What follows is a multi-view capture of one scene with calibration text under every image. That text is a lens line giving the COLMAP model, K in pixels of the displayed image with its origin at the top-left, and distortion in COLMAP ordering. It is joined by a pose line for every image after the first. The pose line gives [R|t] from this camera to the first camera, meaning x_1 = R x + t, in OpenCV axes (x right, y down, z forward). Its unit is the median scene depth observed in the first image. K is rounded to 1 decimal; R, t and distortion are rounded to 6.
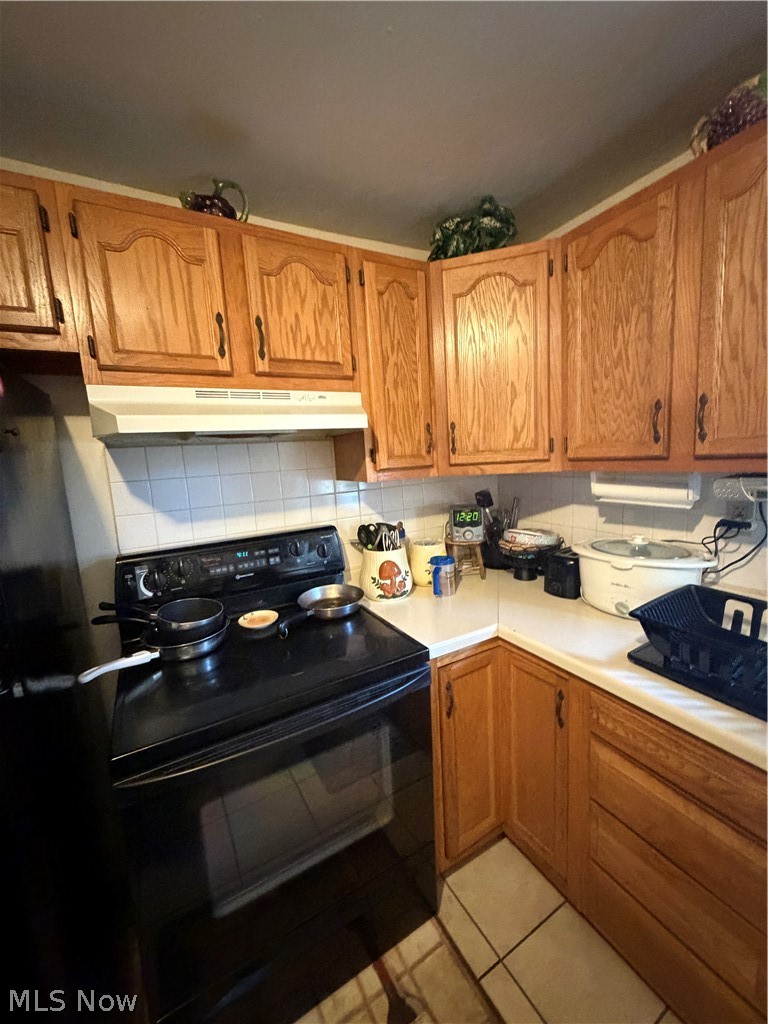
lens RADIAL K [[401.9, 0, 384.0], [0, 401.9, 512.0], [0, 0, 1]] dist [0.001012, -0.000154]
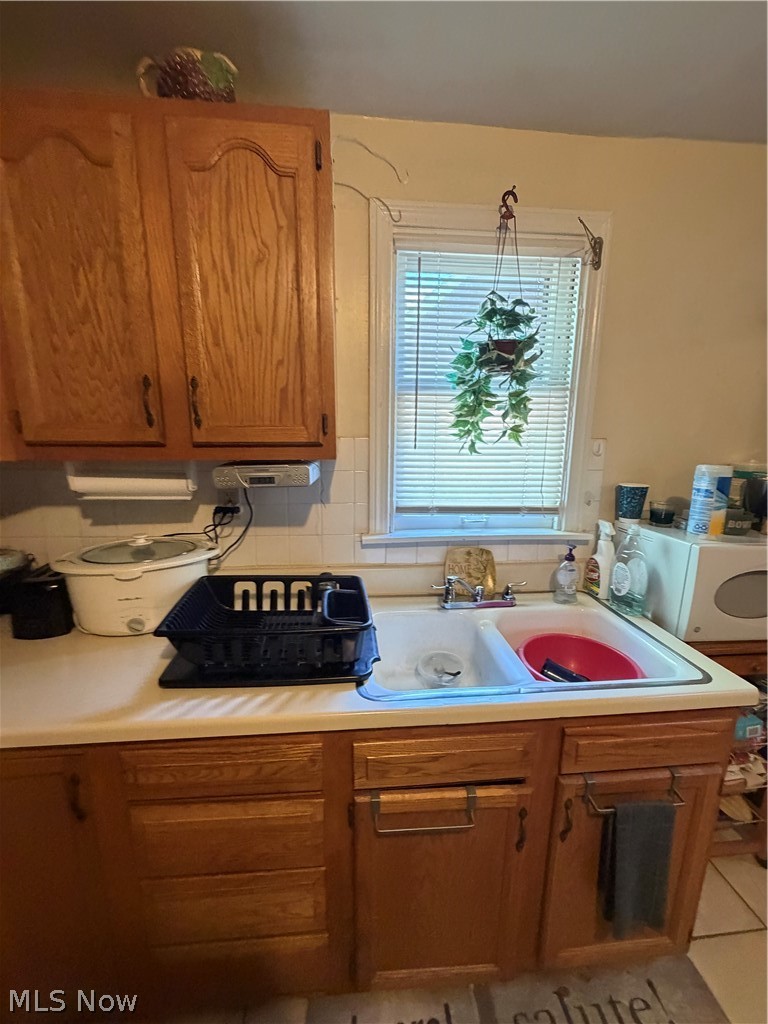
lens RADIAL K [[401.9, 0, 384.0], [0, 401.9, 512.0], [0, 0, 1]] dist [0.001012, -0.000154]
pose [[0.388997, -0.115047, 0.914027, 0.063774], [0.099730, 0.991599, 0.082367, -0.011494], [-0.915825, 0.059115, 0.397203, 0.204117]]
